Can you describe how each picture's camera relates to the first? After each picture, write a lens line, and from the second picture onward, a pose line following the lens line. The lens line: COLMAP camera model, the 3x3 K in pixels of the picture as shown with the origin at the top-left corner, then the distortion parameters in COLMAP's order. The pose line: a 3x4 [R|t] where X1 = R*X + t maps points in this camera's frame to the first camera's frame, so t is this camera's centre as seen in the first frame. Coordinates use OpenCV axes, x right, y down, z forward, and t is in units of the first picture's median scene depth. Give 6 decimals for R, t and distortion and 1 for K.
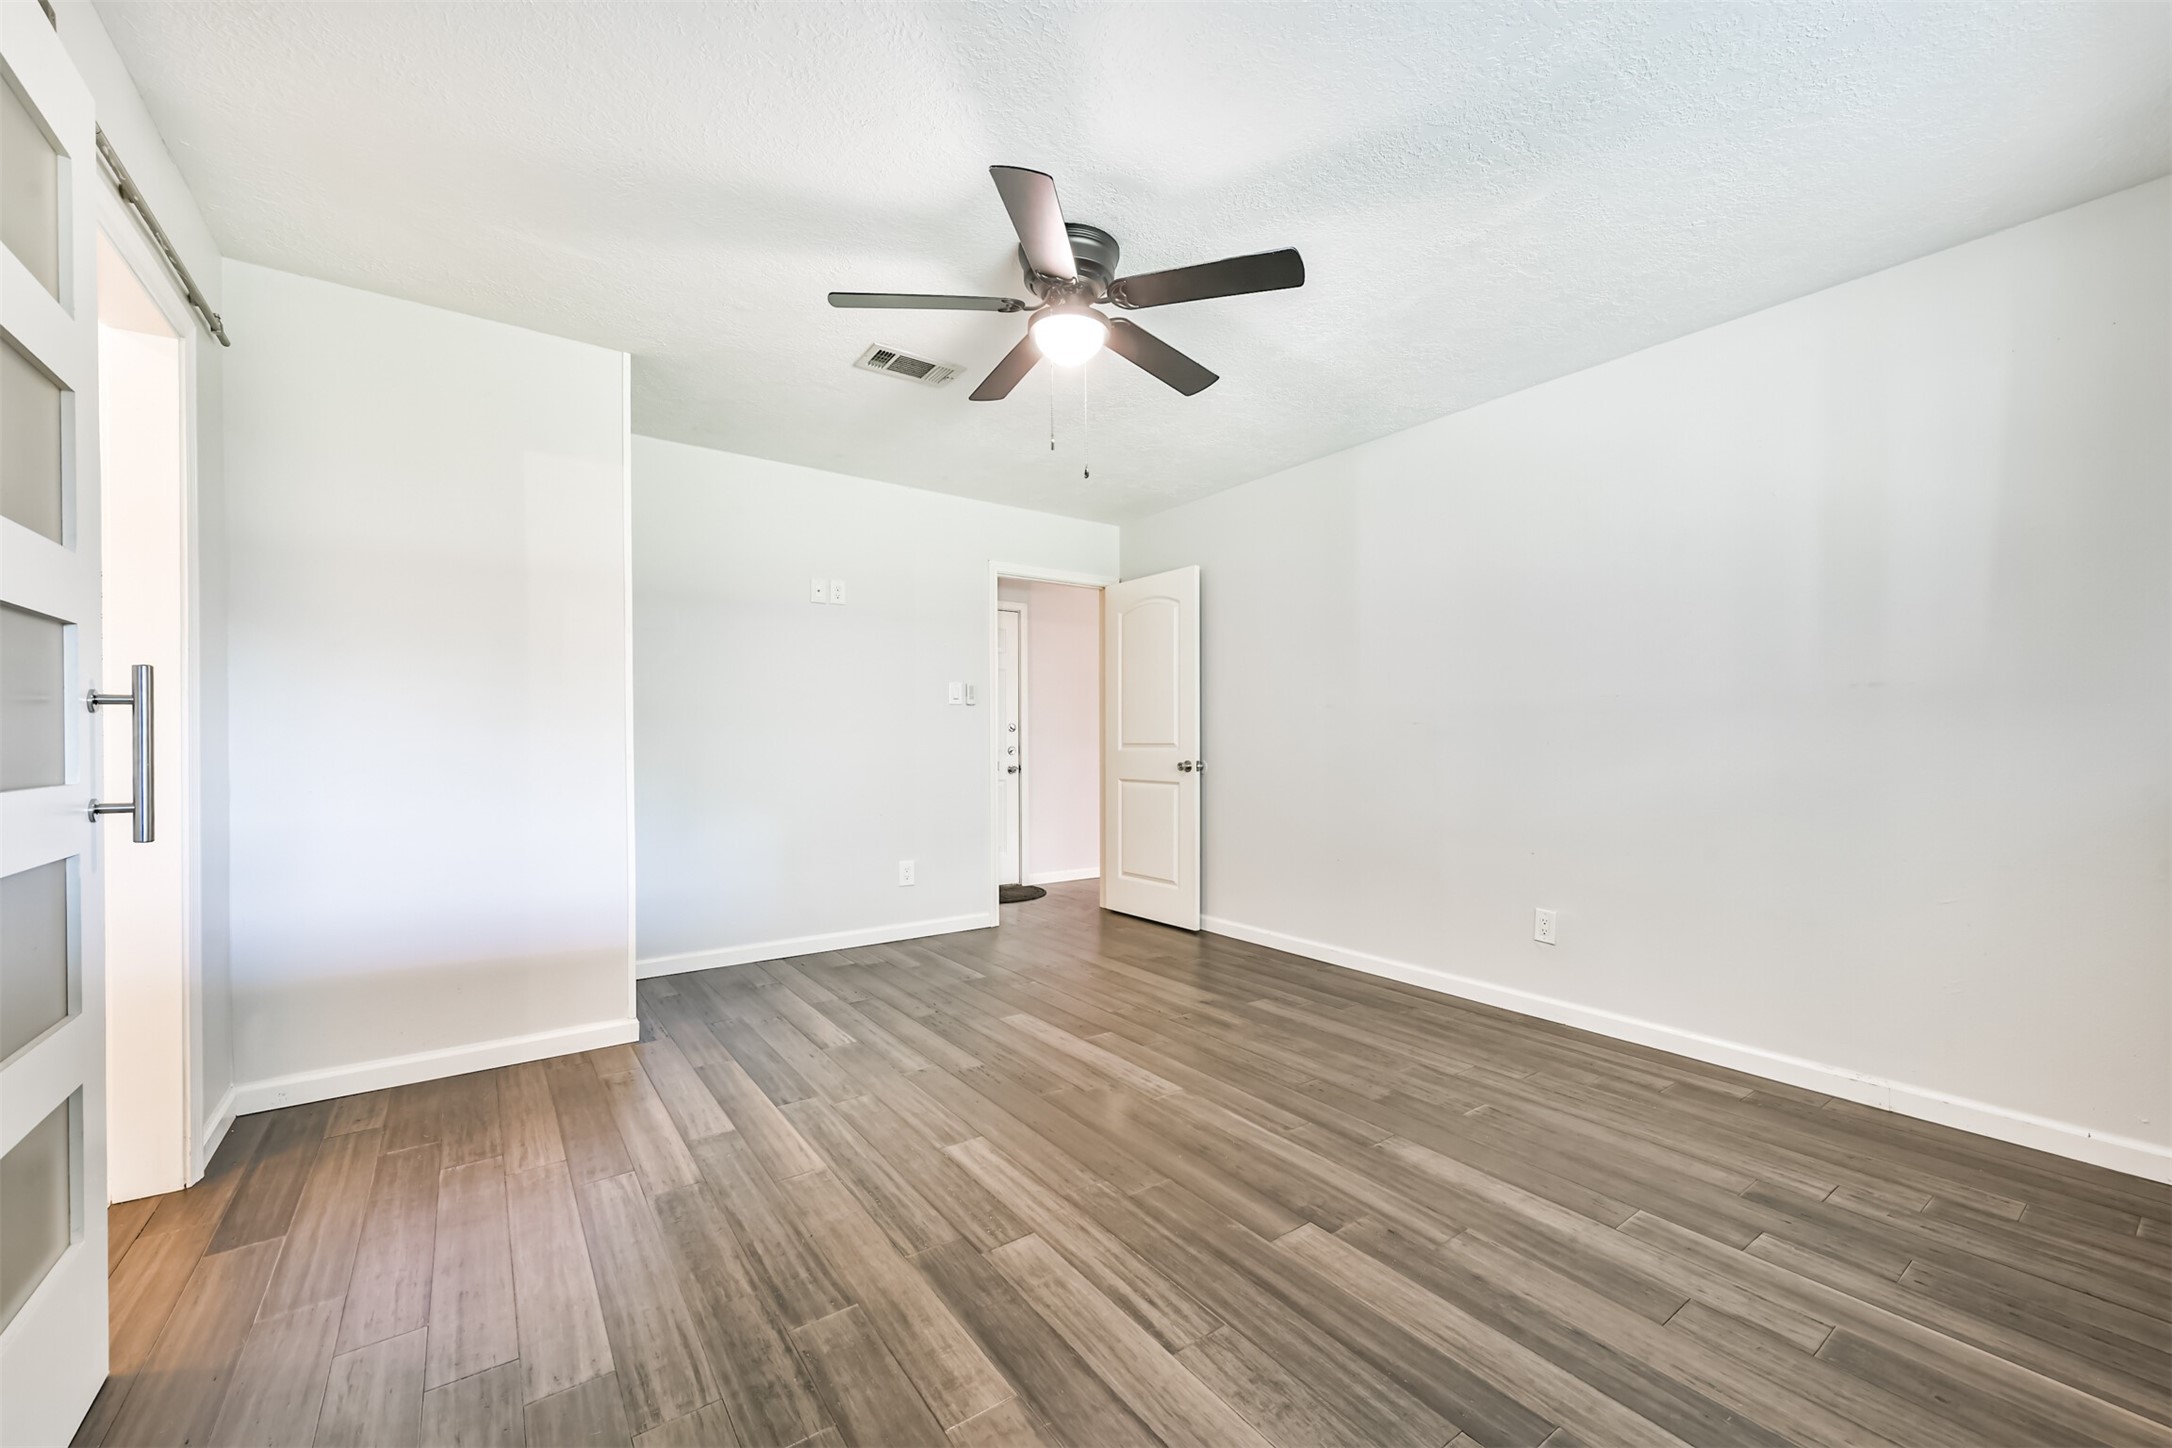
lens RADIAL K [[869.9, 0, 1111.5], [0, 869.9, 741.8], [0, 0, 1]] dist [0.001667, 0.000015]
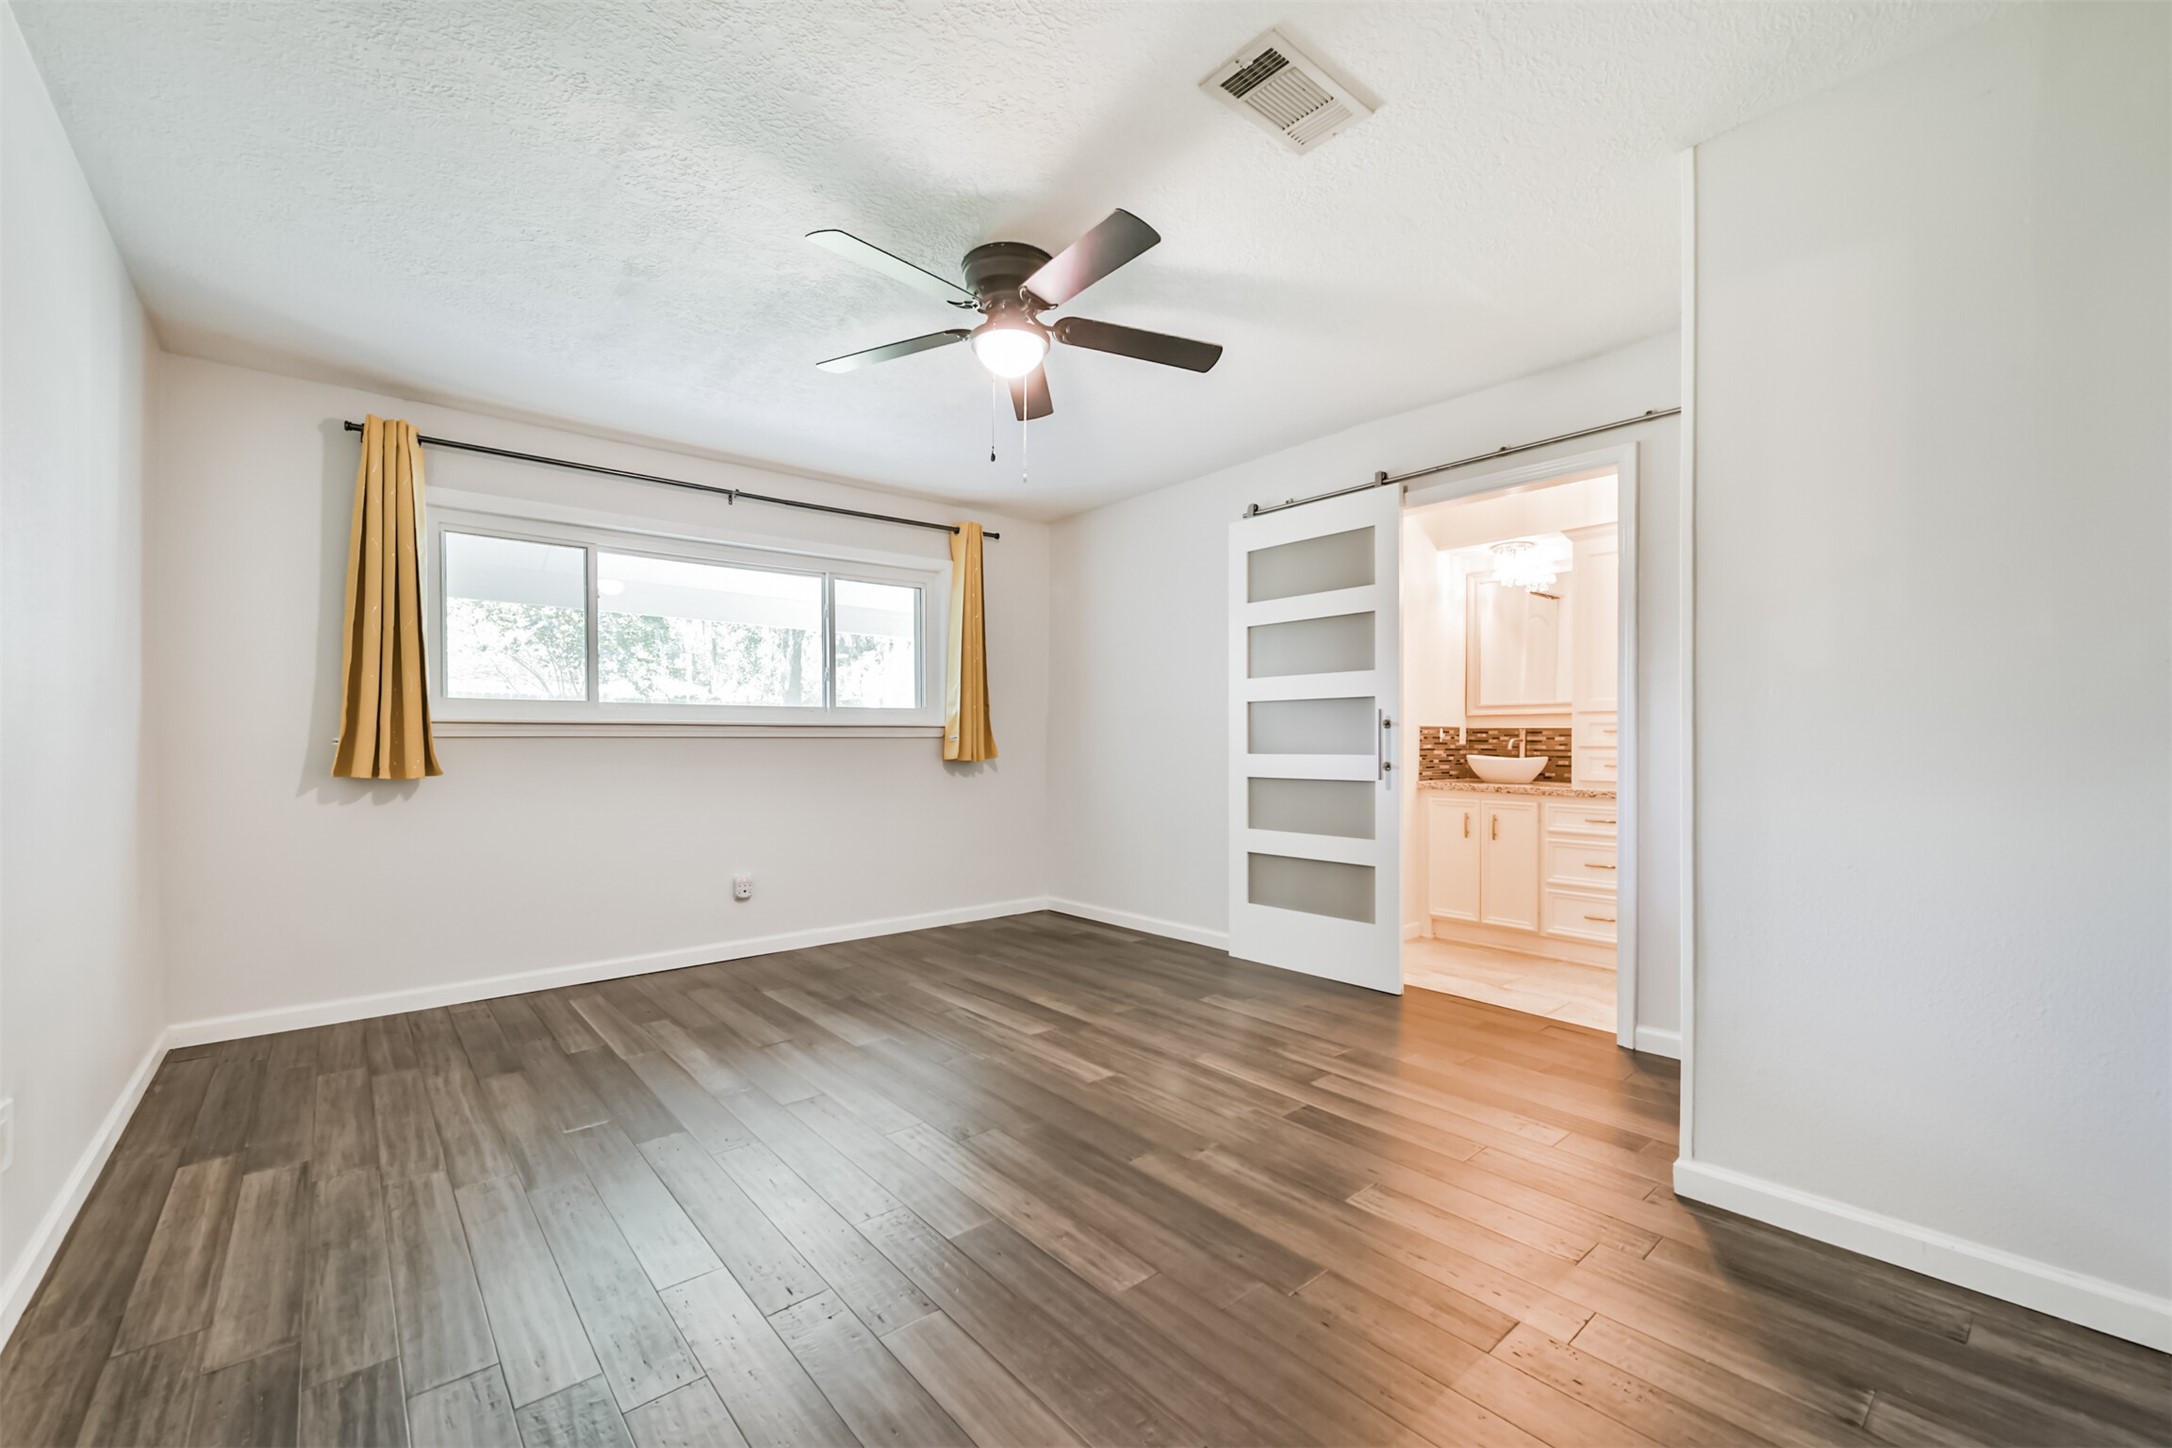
lens RADIAL K [[869.9, 0, 1111.5], [0, 869.9, 741.8], [0, 0, 1]] dist [0.001667, 0.000015]
pose [[-0.996598, 0.003555, -0.082345, -0.093778], [0.003494, 0.999994, 0.000883, -0.000598], [0.082348, 0.000592, -0.996603, 2.355439]]
